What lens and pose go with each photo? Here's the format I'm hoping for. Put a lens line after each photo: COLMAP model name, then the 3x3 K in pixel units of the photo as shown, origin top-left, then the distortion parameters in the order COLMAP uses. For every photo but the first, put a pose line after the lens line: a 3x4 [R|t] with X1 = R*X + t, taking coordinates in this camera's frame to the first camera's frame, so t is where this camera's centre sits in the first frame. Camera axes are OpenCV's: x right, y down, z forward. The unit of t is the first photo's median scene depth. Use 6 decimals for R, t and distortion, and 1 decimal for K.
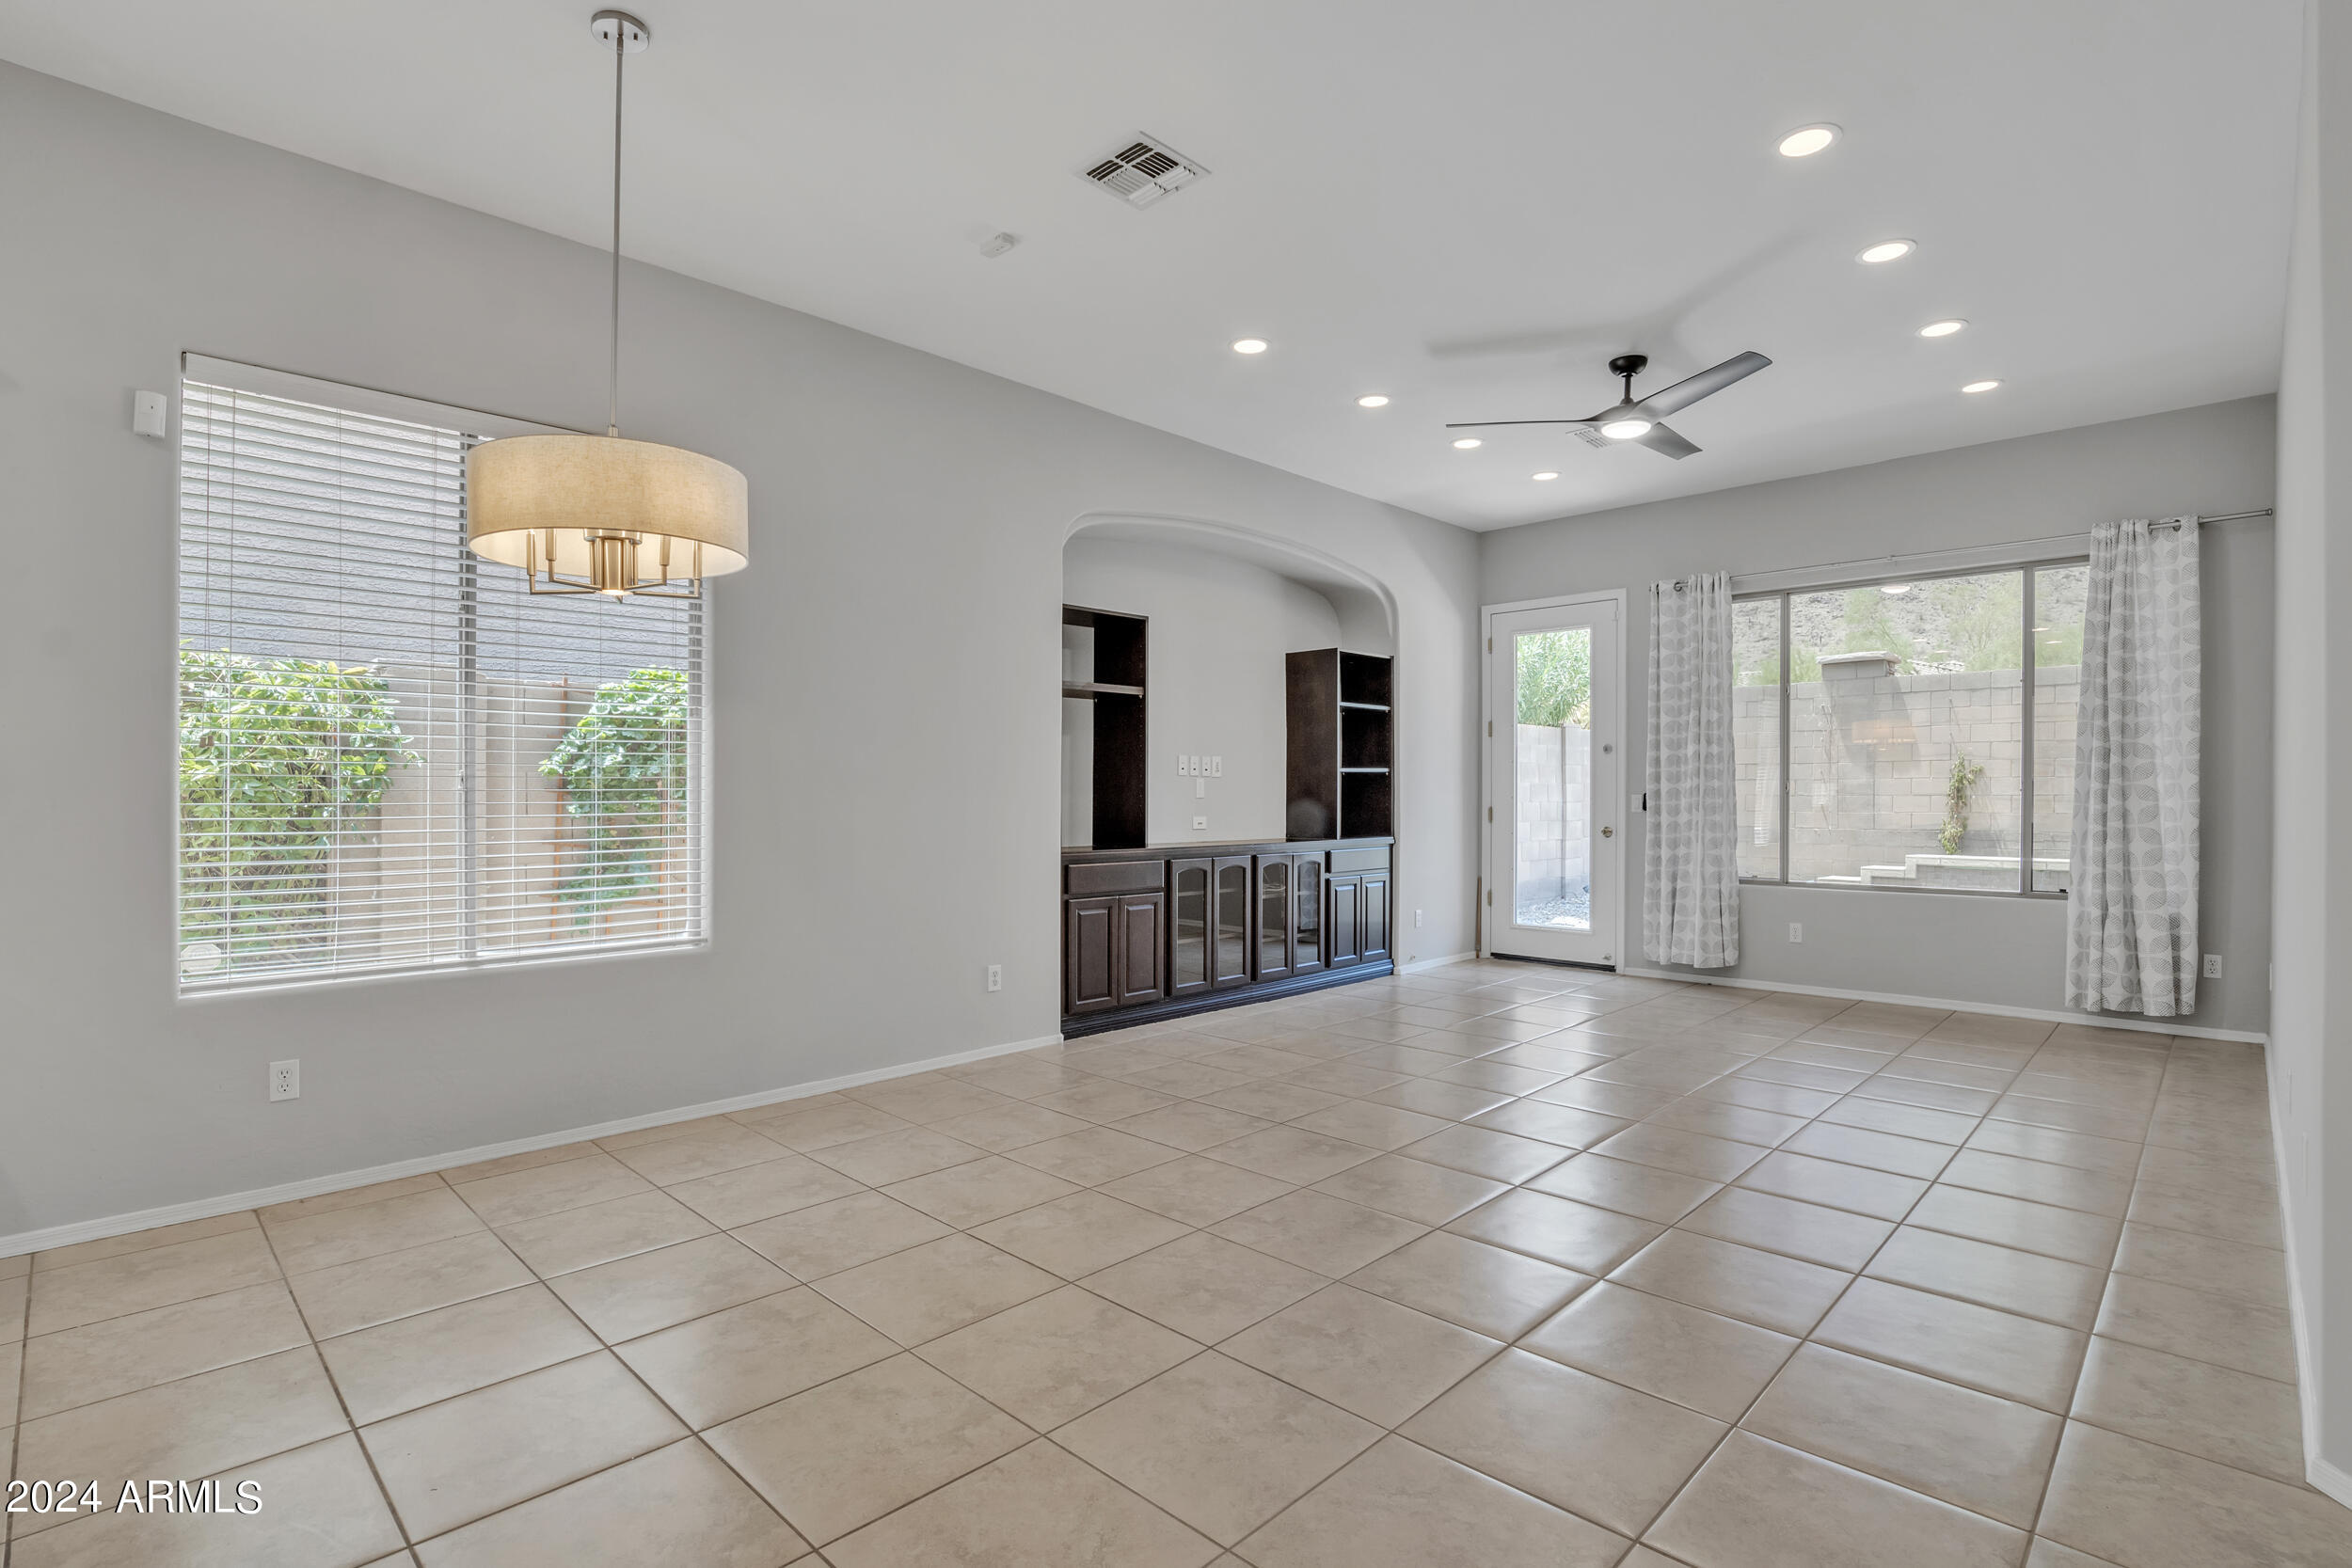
lens RADIAL K [[1118.4, 0, 1172.3], [0, 1118.4, 800.0], [0, 0, 1]] dist [-0.033507, 0.004649]
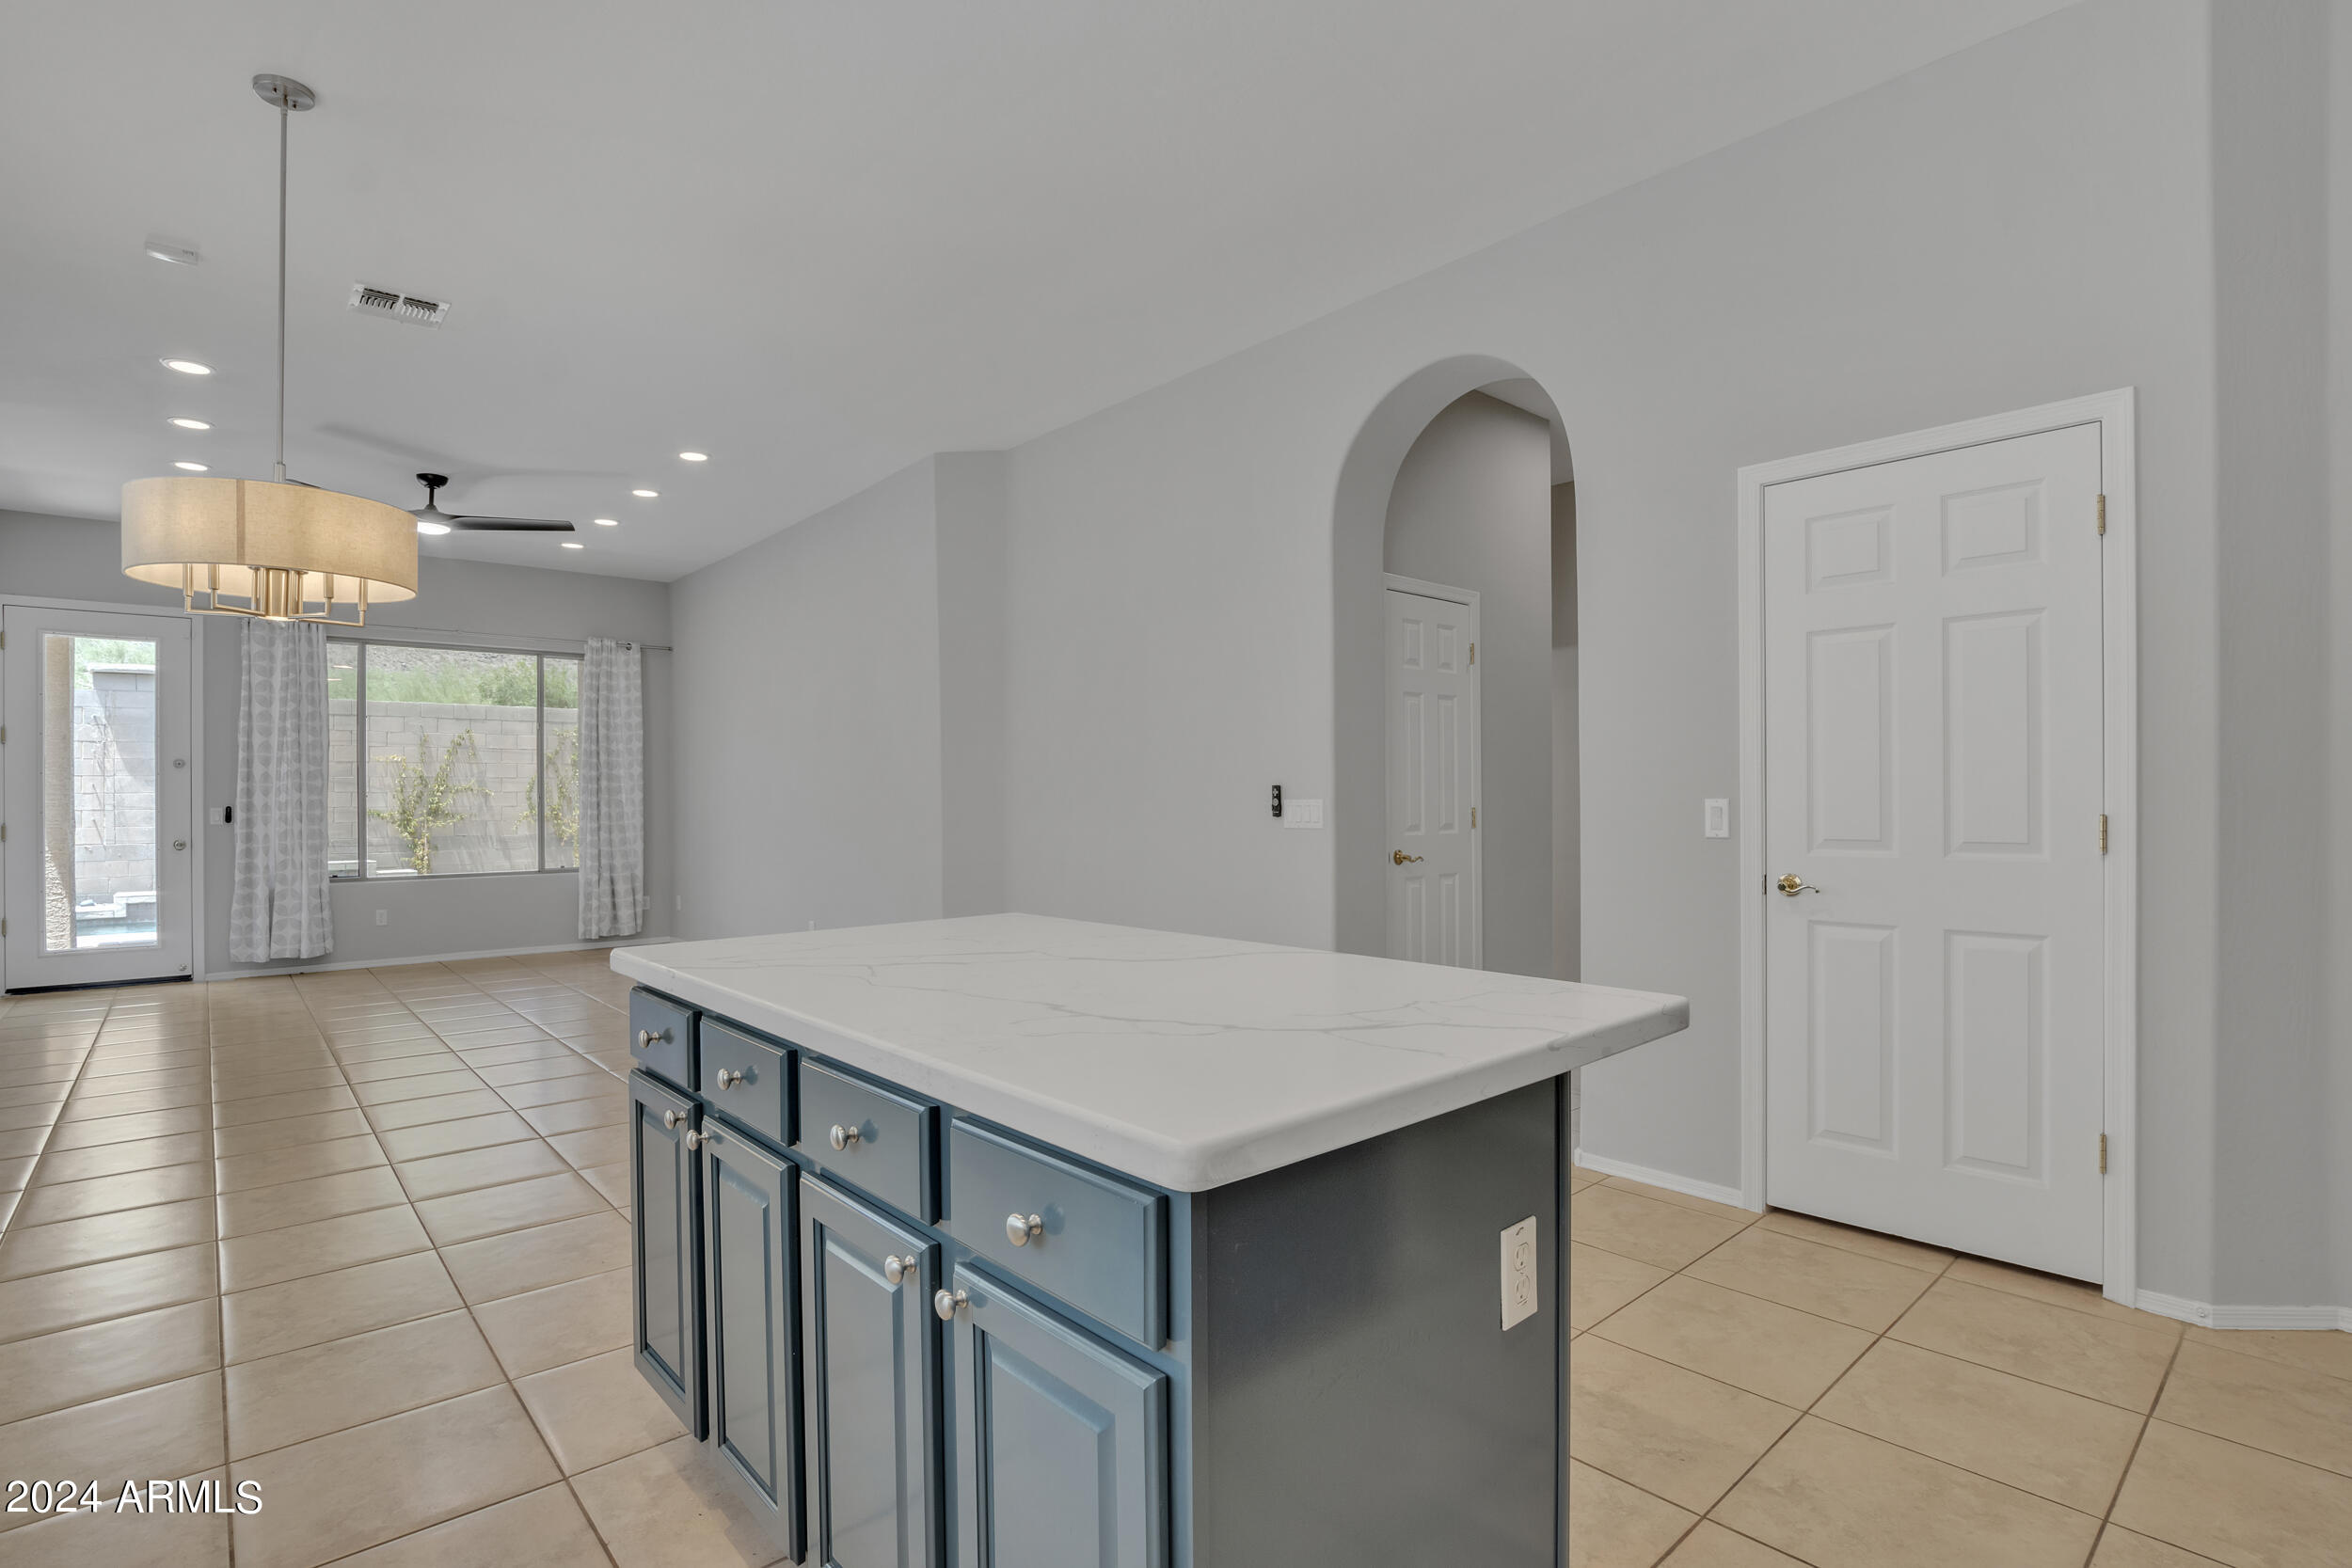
lens RADIAL K [[1118.4, 0, 1172.3], [0, 1118.4, 800.0], [0, 0, 1]] dist [-0.033507, 0.004649]
pose [[0.071964, -0.000849, 0.997407, -0.739381], [0.012966, 0.999916, -0.000084, -0.000670], [-0.997323, 0.012938, 0.071969, 0.029087]]
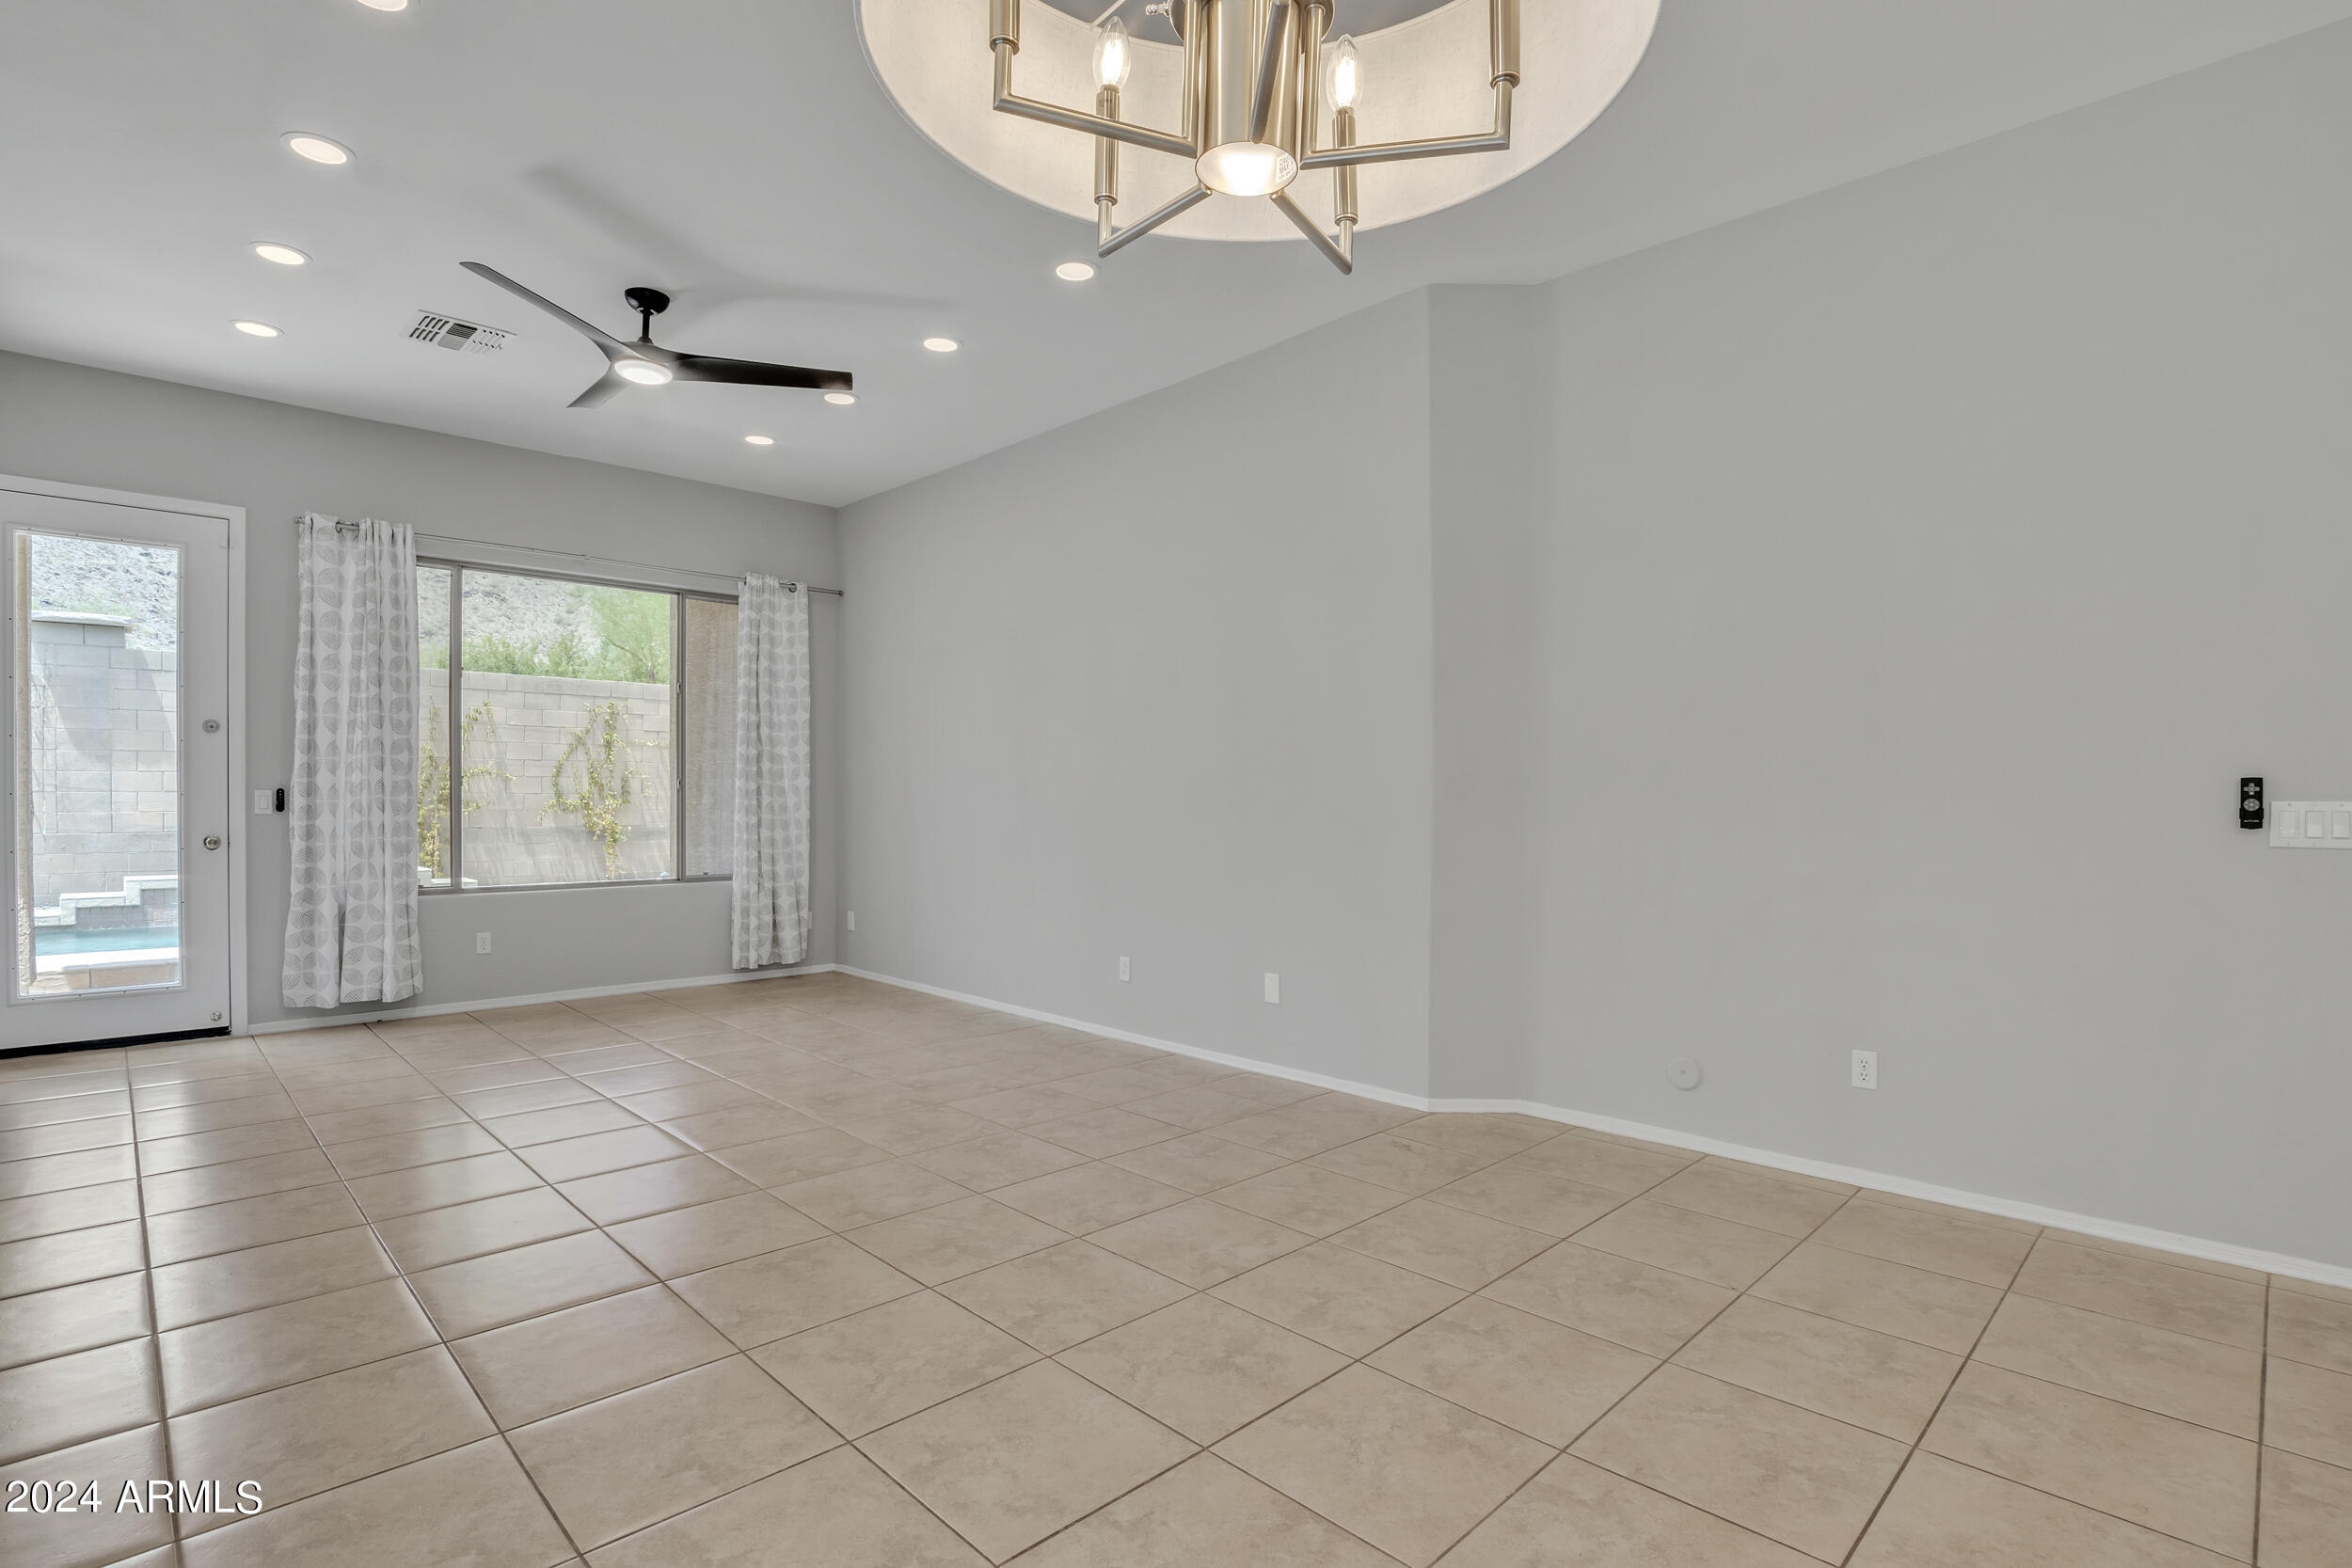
lens RADIAL K [[1122.8, 0, 1182.9], [0, 1122.8, 816.6], [0, 0, 1]] dist [-0.029817, 0.001734]
pose [[0.019259, -0.018072, 0.999651, -0.412317], [-0.000870, 0.999836, 0.018092, -0.001471], [-0.999814, -0.001219, 0.019240, 0.497776]]
